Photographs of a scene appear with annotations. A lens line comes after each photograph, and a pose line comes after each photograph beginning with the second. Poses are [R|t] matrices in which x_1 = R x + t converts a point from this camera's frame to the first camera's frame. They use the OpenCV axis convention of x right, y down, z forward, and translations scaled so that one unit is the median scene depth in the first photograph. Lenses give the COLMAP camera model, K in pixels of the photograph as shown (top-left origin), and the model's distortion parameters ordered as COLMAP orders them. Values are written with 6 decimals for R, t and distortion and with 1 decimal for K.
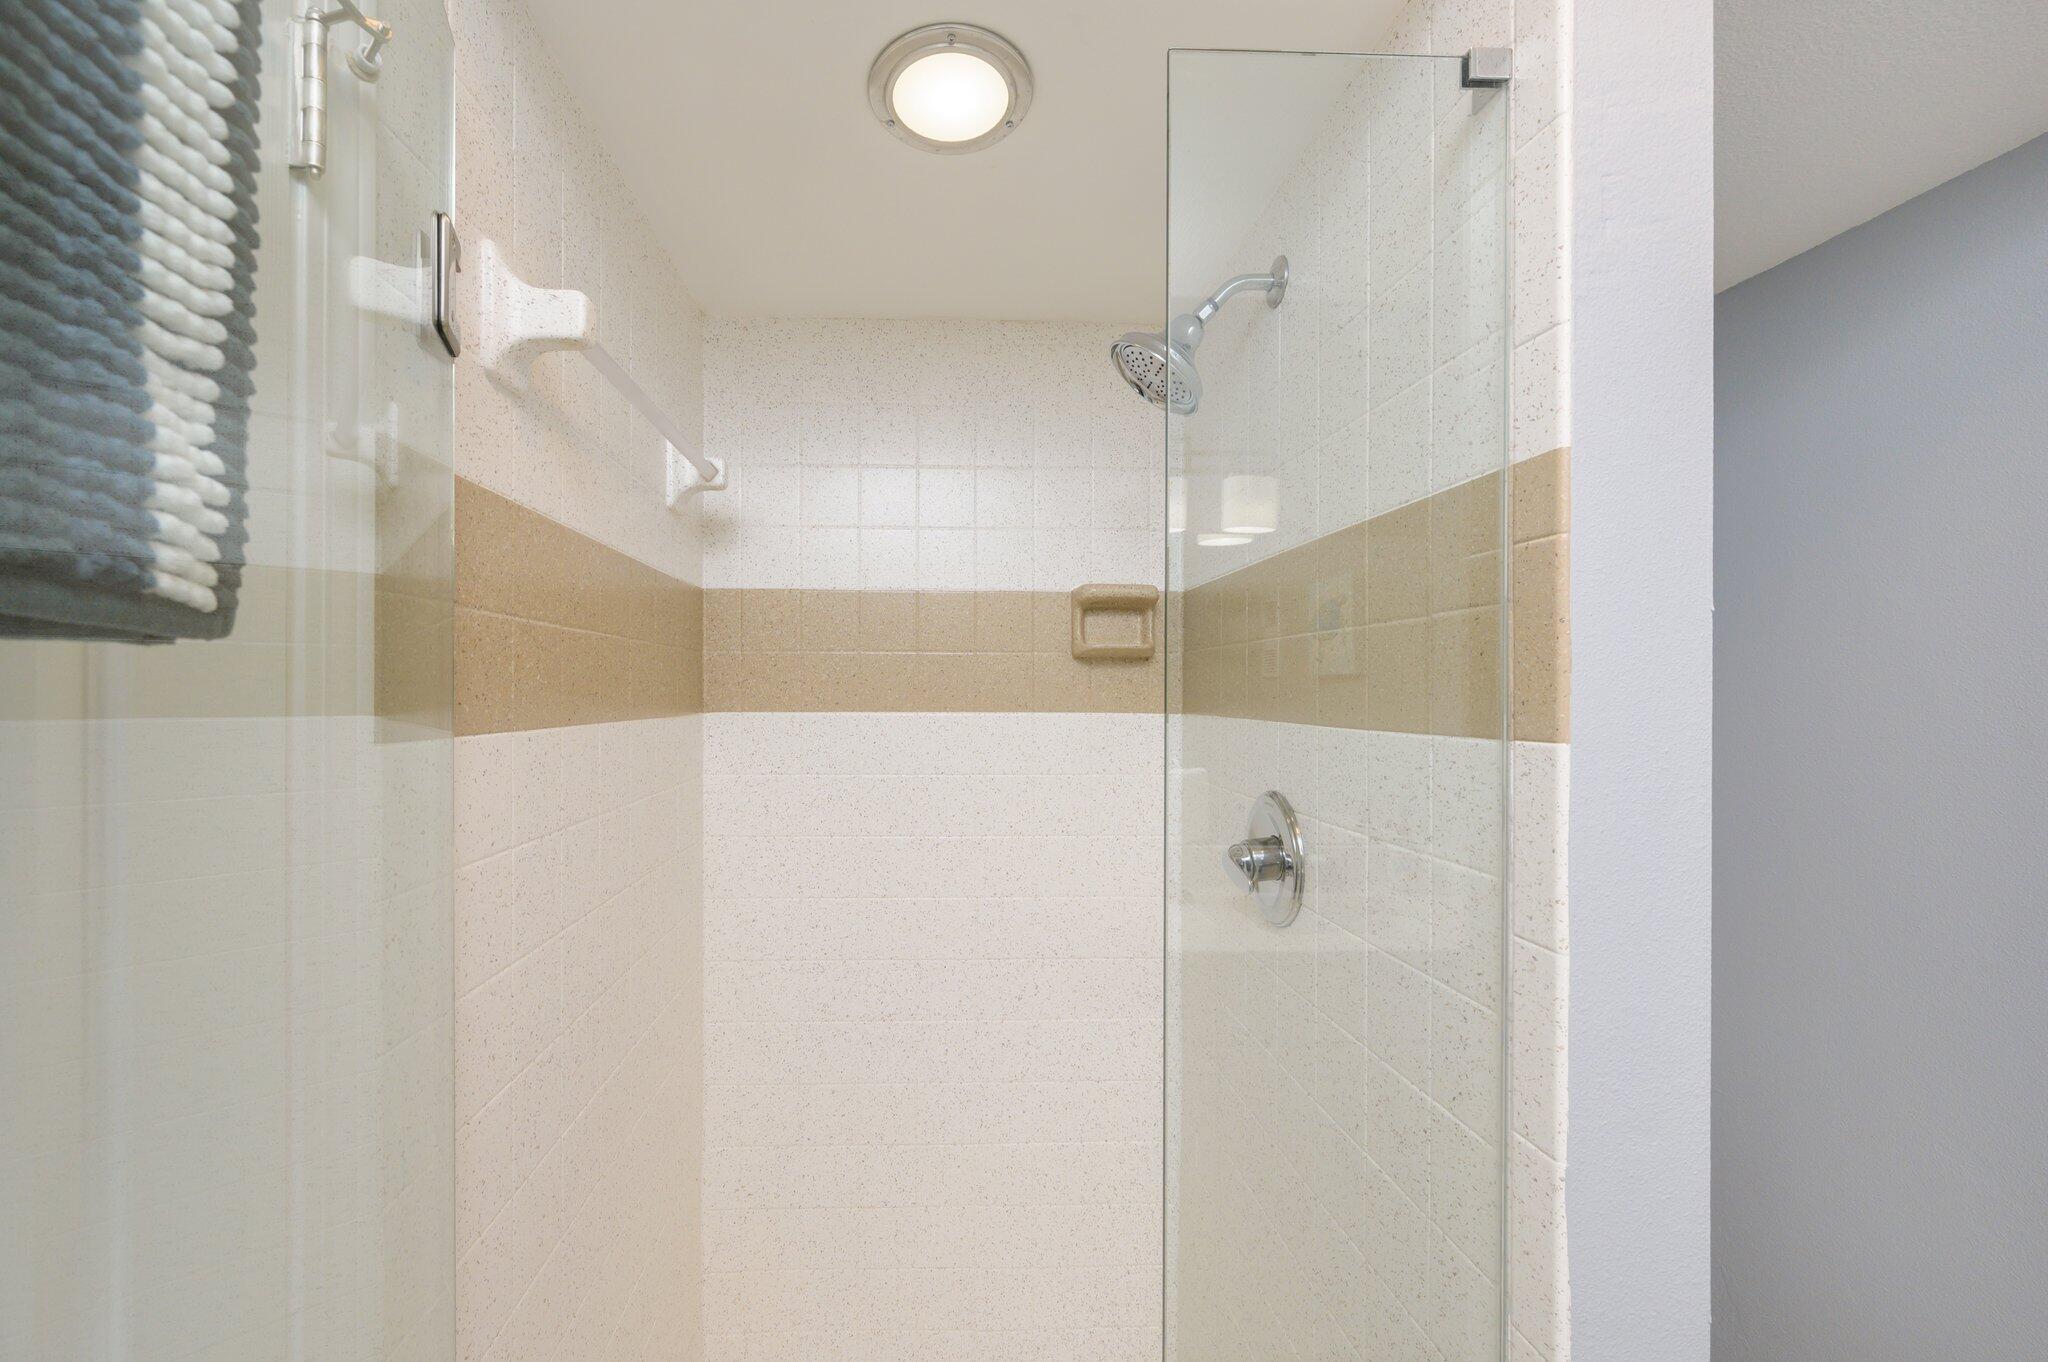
lens RADIAL K [[858.3, 0, 962.5], [0, 858.3, 707.2], [0, 0, 1]] dist [0.001739, -0.000090]
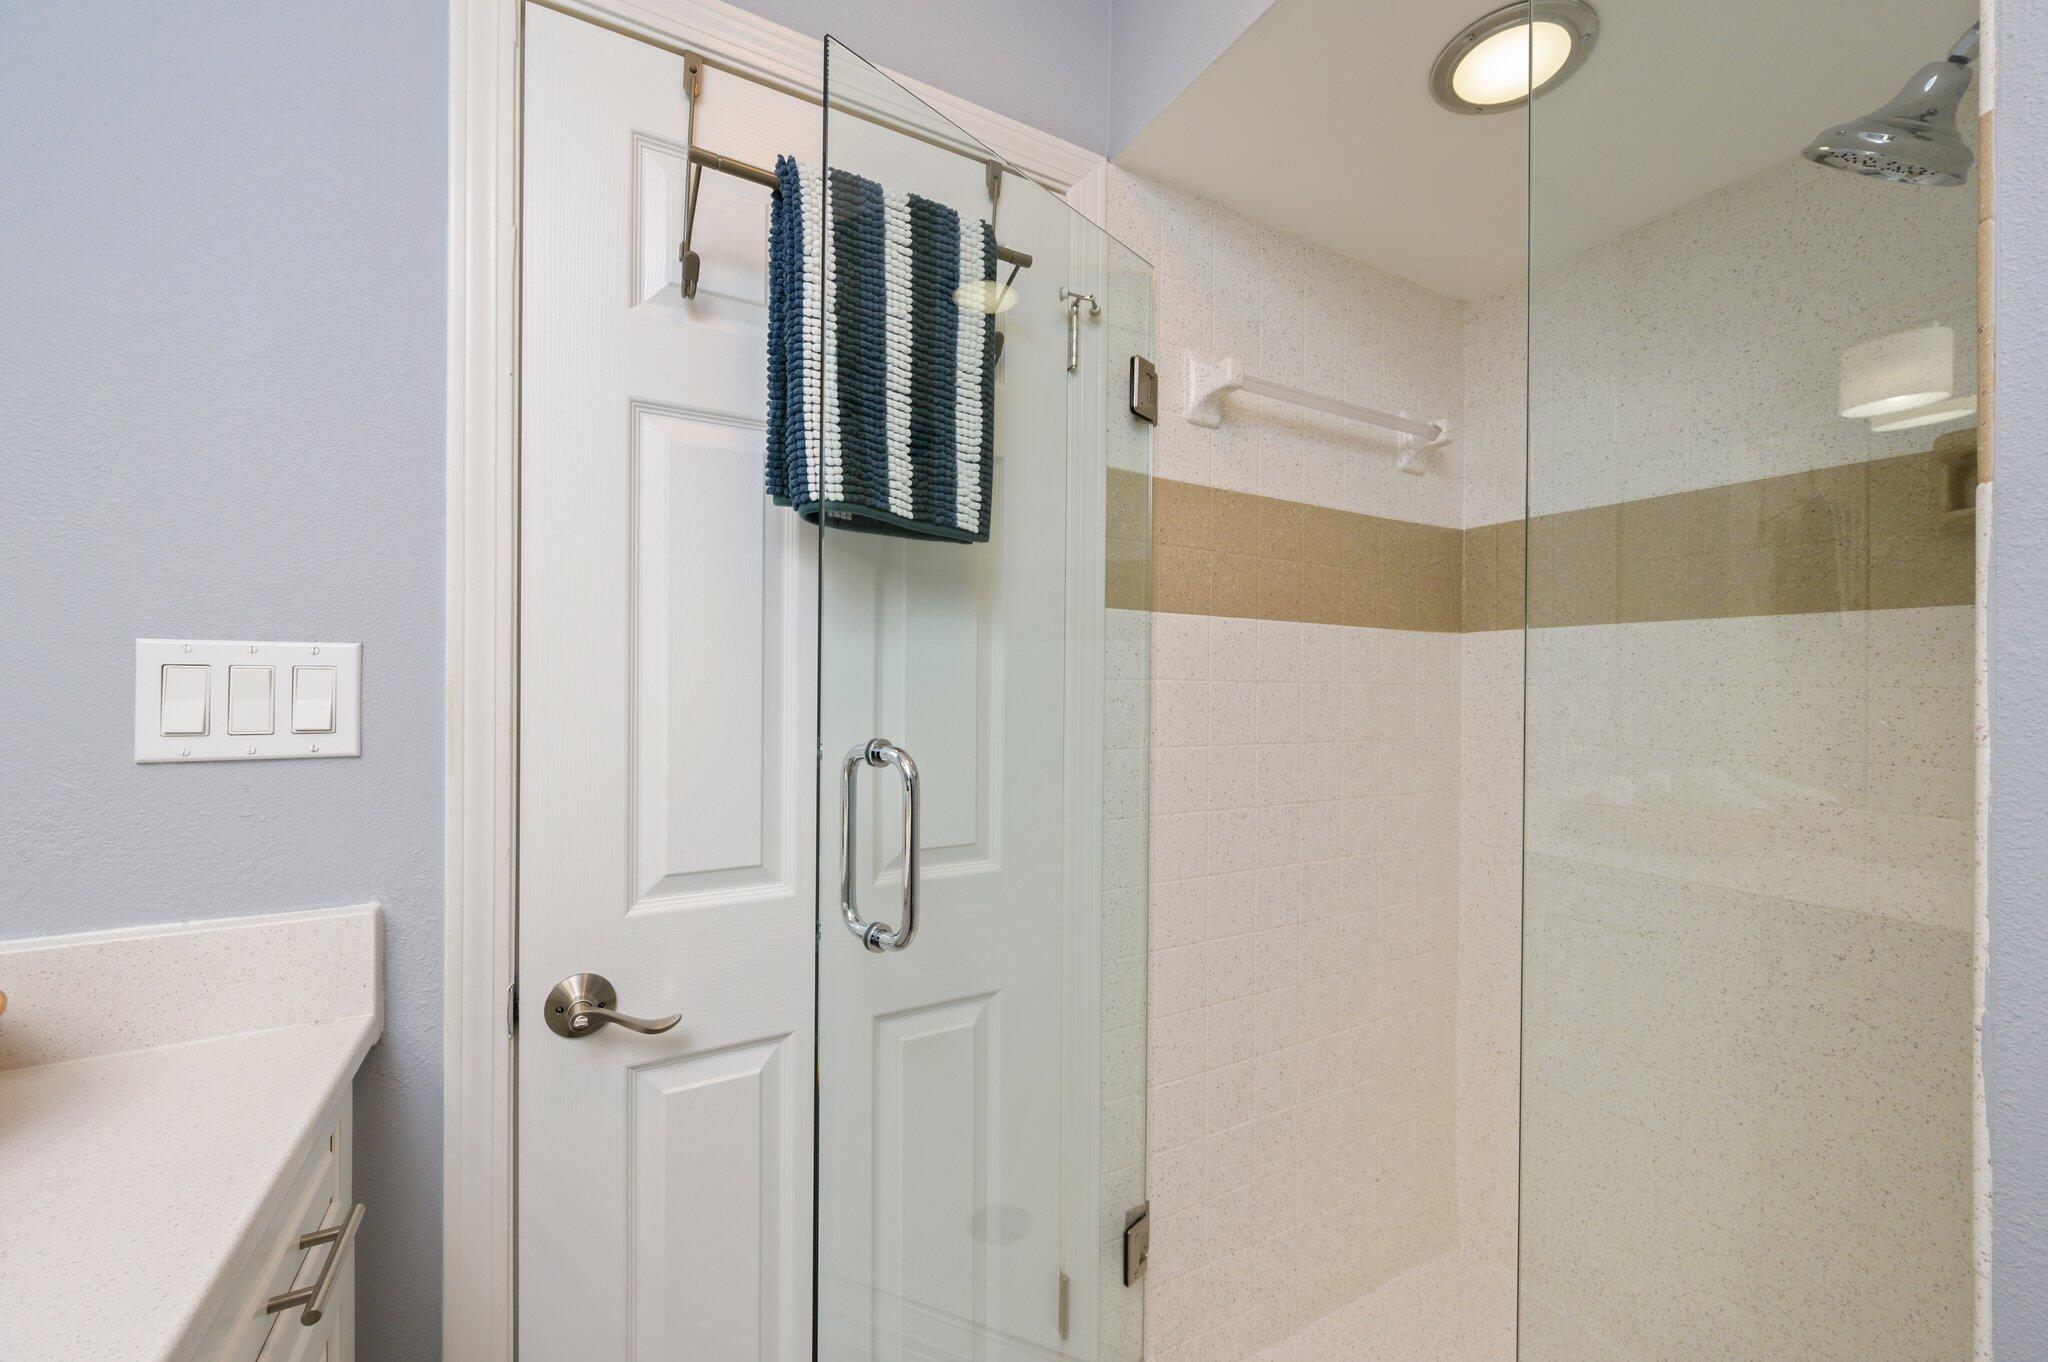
lens RADIAL K [[785.4, 0, 1021.9], [0, 785.4, 686.2], [0, 0, 1]] dist [0.003208, -0.000568]
pose [[0.471891, -0.004197, -0.881647, 1.909153], [-0.013591, 0.999835, -0.012034, 0.519688], [0.881552, 0.017661, 0.471756, -0.281286]]
